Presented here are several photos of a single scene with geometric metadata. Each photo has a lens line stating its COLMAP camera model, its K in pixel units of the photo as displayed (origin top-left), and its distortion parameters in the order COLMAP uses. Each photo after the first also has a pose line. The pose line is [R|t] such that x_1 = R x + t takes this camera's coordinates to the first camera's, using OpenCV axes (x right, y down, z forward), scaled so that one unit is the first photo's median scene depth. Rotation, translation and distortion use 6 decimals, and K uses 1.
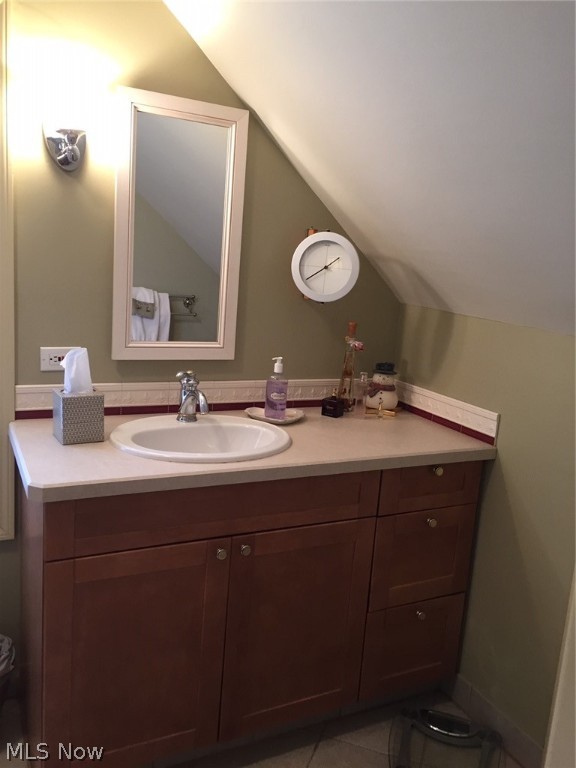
lens RADIAL K [[652.1, 0, 288.3], [0, 652.1, 384.4], [0, 0, 1]] dist [0.062202, -0.079924]
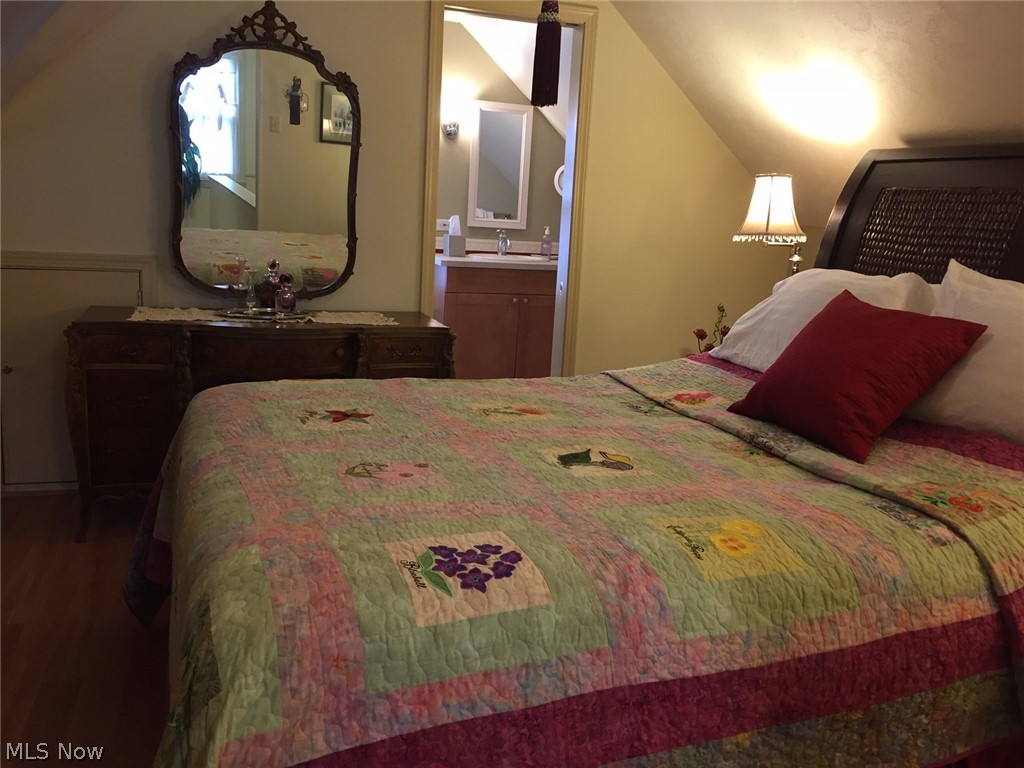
lens RADIAL K [[869.5, 0, 510.9], [0, 869.5, 384.0], [0, 0, 1]] dist [0.062202, -0.079924]
pose [[0.987700, 0.010183, -0.156027, 0.316874], [-0.011091, 0.999926, -0.004955, 0.486812], [0.155965, 0.006624, 0.987740, -1.767255]]
